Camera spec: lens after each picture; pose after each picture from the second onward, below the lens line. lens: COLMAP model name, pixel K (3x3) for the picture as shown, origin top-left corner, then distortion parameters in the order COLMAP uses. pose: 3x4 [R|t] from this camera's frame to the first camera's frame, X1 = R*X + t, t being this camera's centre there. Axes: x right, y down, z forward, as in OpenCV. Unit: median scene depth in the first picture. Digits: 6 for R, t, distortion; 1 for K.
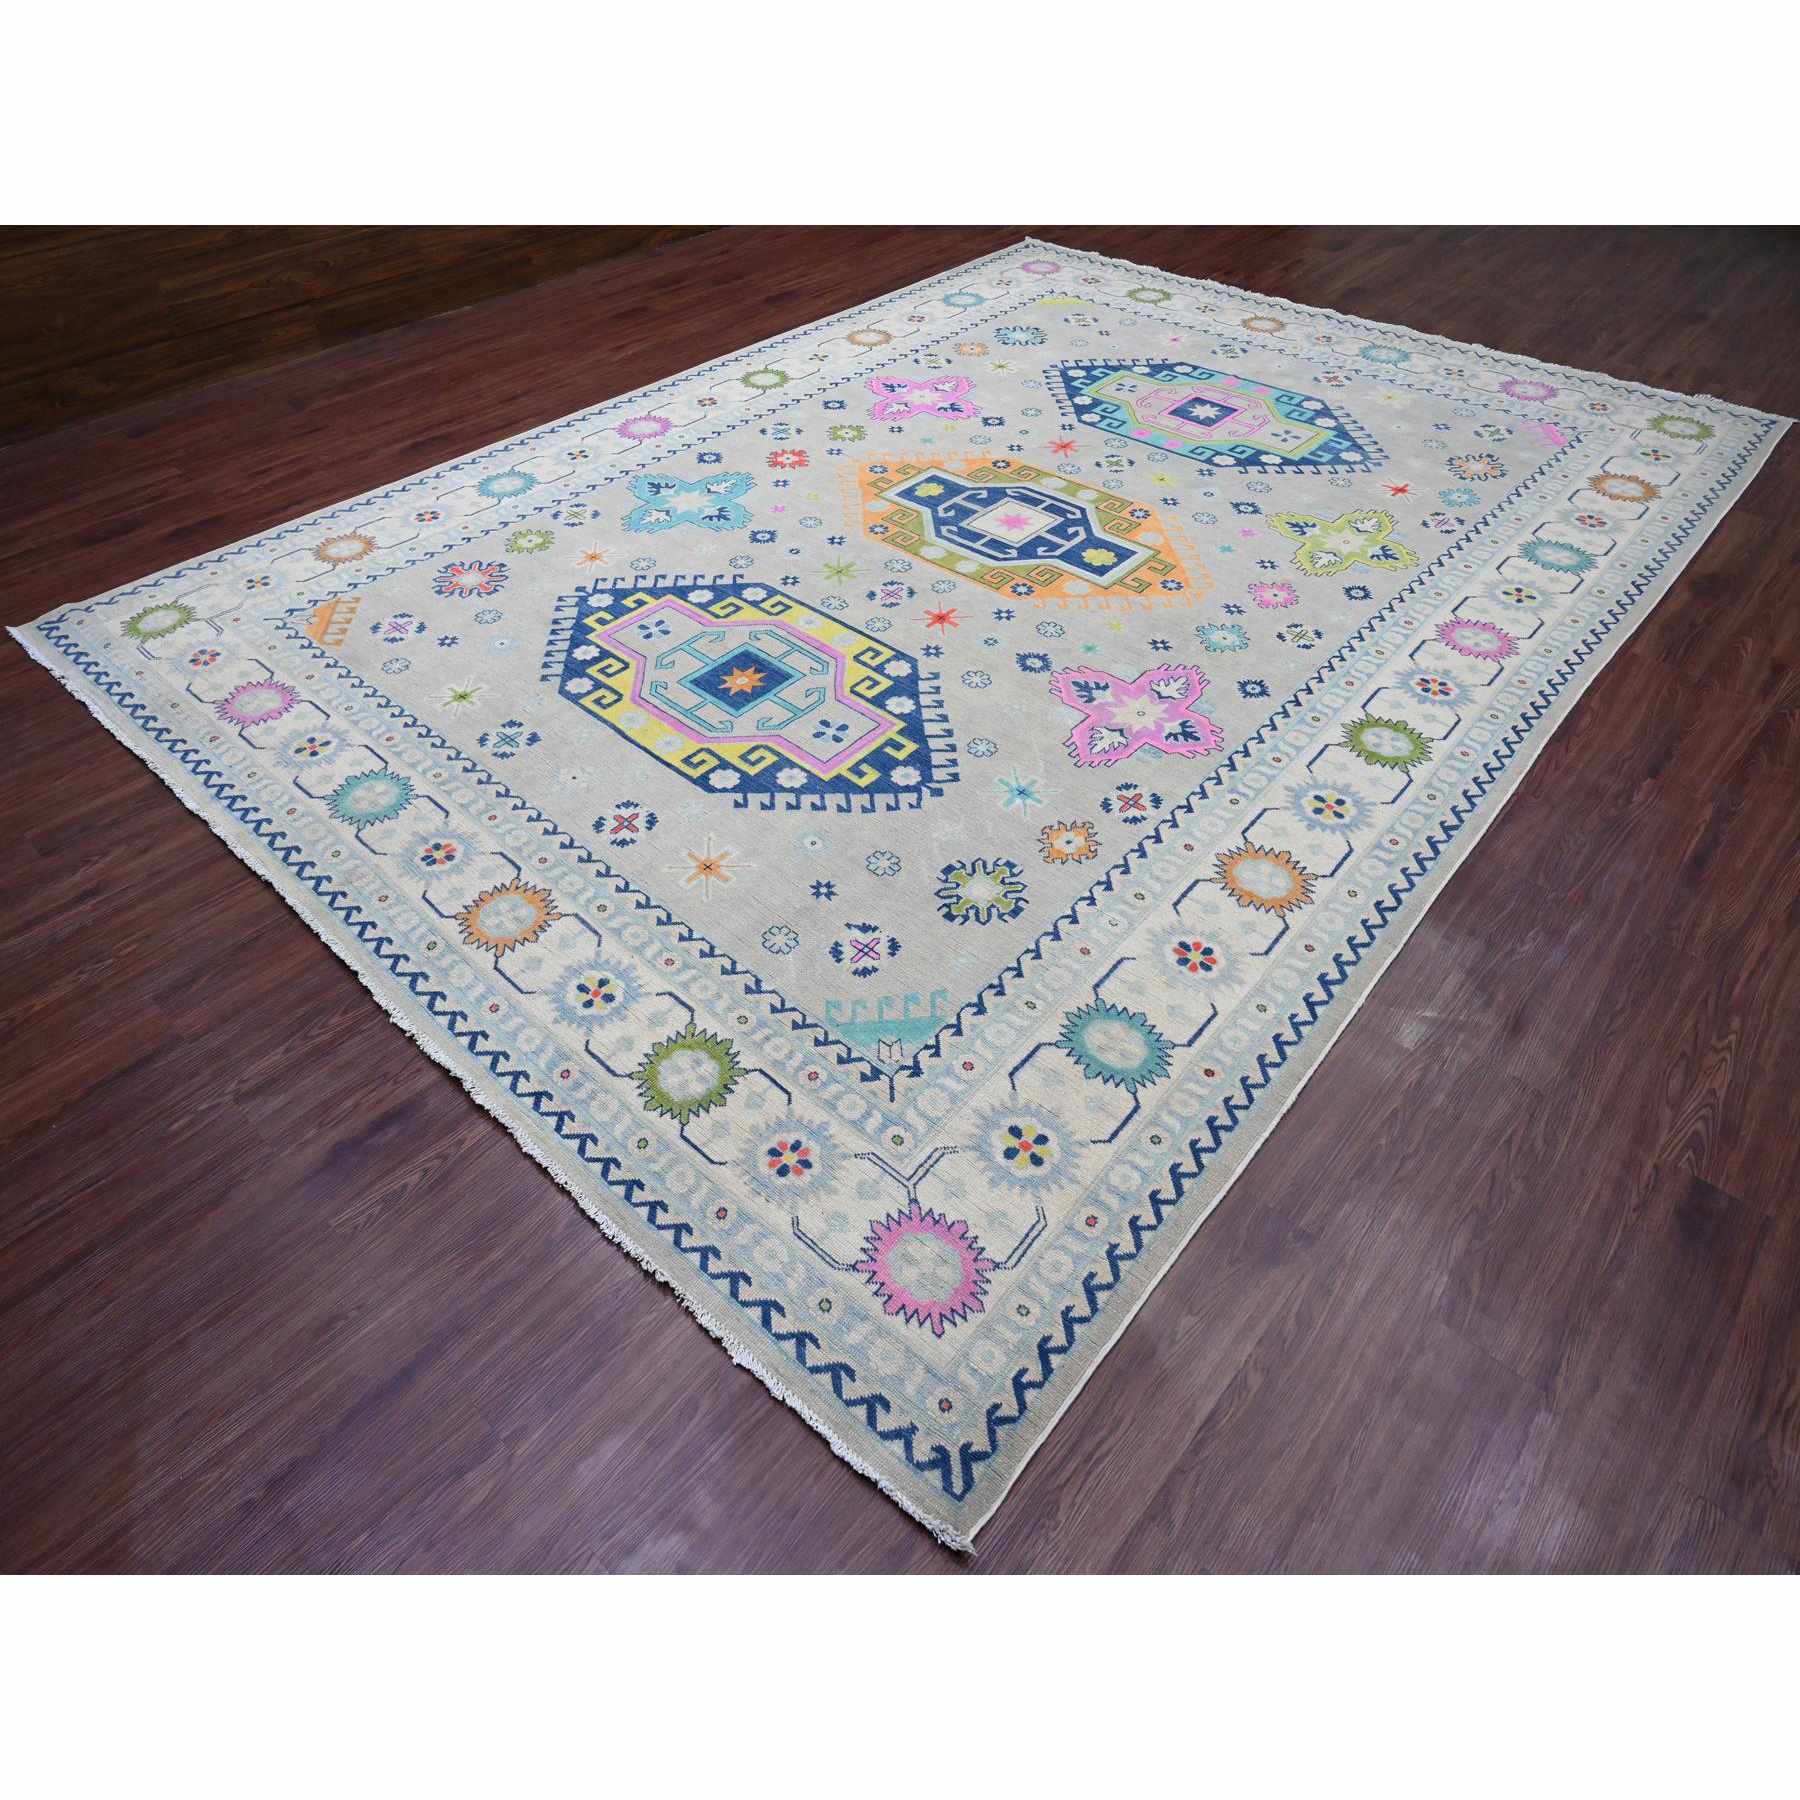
lens RADIAL K [[939.5, 0, 941.0], [0, 939.5, 900.9], [0, 0, 1]] dist [-0.005413, -0.000348]
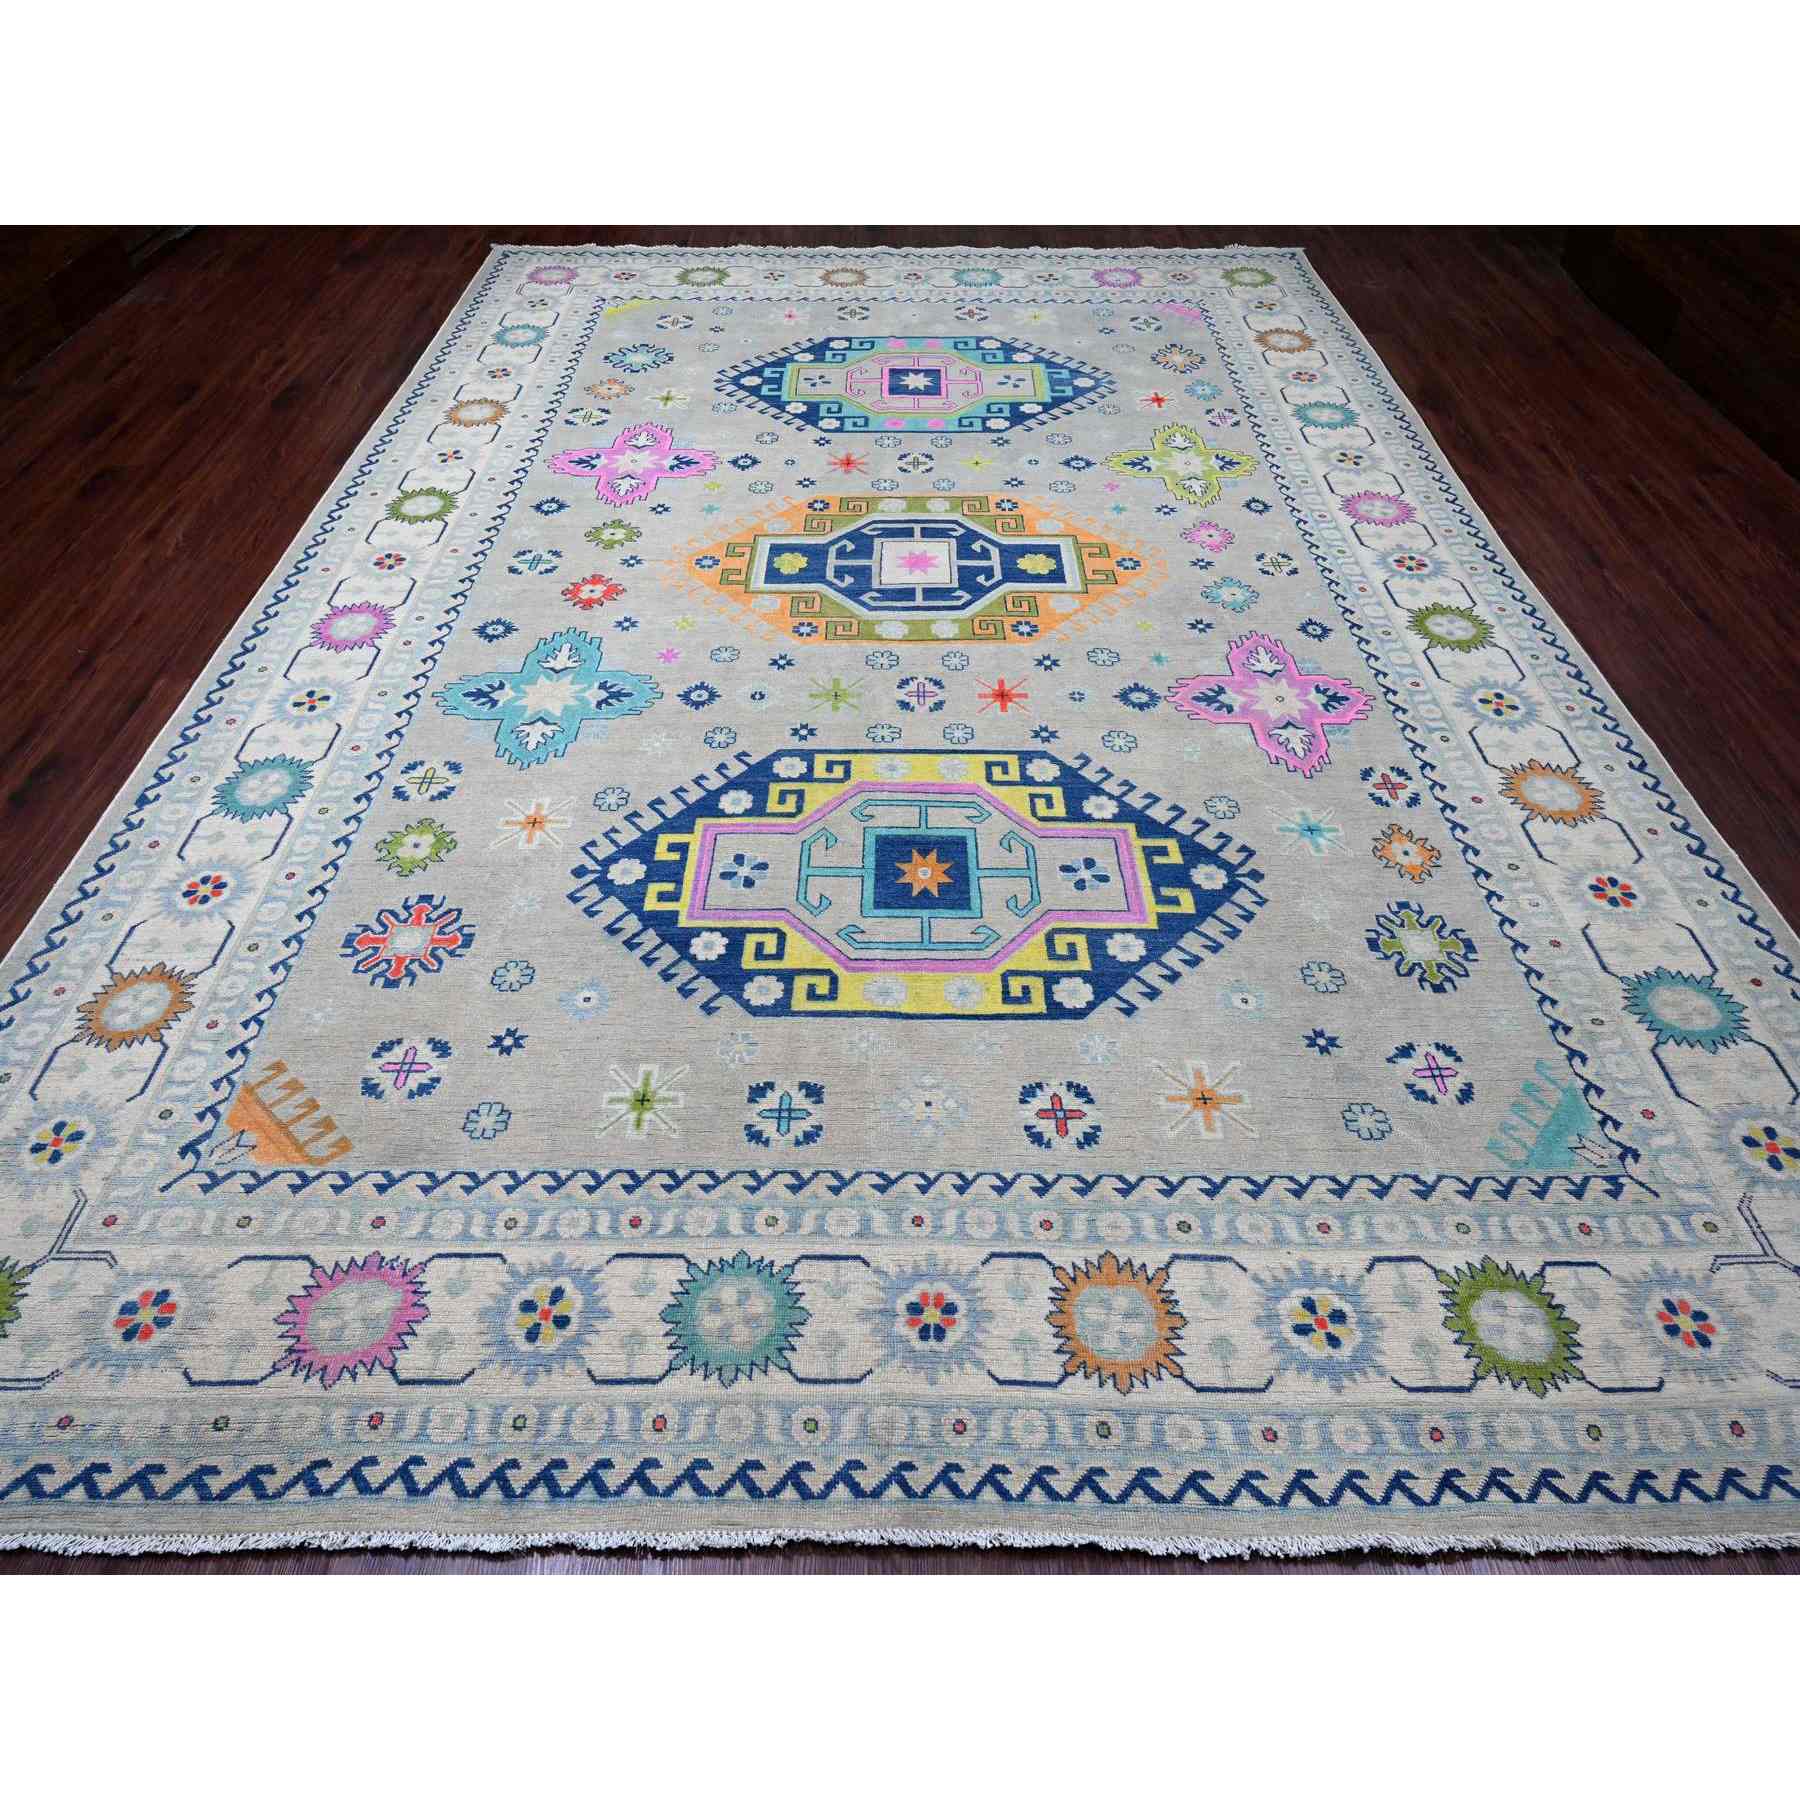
lens RADIAL K [[939.5, 0, 941.0], [0, 939.5, 900.9], [0, 0, 1]] dist [-0.005413, -0.000348]
pose [[0.771655, -0.497875, 0.395814, -0.474137], [0.480709, 0.864017, 0.149644, -0.295676], [-0.416494, 0.074798, 0.906056, 0.267286]]
